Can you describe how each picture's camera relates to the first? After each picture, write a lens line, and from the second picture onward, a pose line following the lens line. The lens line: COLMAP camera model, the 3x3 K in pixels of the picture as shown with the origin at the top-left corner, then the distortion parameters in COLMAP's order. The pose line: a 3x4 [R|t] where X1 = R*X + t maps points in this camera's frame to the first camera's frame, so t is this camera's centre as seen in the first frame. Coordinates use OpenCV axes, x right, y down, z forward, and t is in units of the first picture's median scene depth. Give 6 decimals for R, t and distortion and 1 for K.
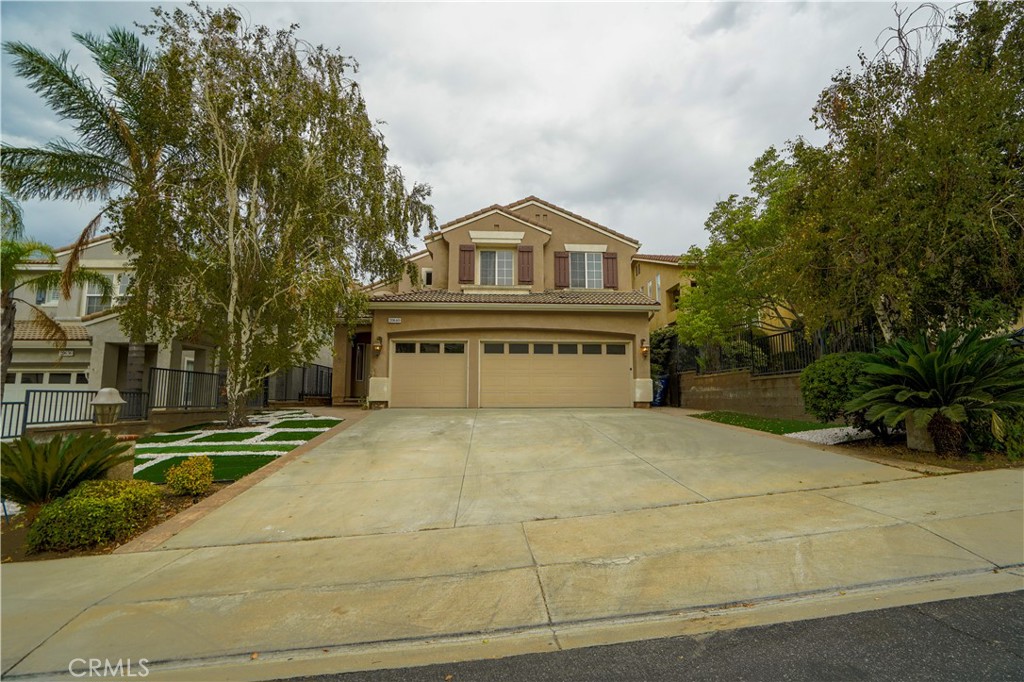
lens RADIAL K [[480.4, 0, 514.3], [0, 480.4, 333.9], [0, 0, 1]] dist [-0.047120, 0.010422]
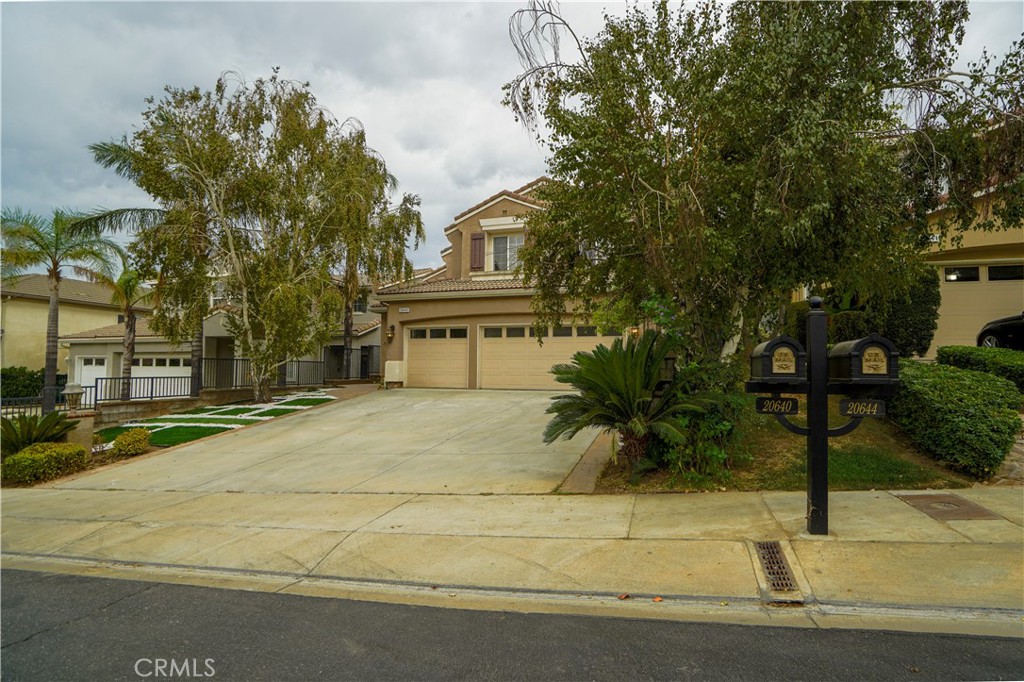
lens RADIAL K [[480.4, 0, 519.0], [0, 480.4, 345.0], [0, 0, 1]] dist [-0.047120, 0.010422]
pose [[0.945458, -0.011625, -0.325535, 0.362357], [0.039400, 0.996107, 0.078859, -0.023943], [0.323351, -0.087384, 0.942236, 0.023545]]
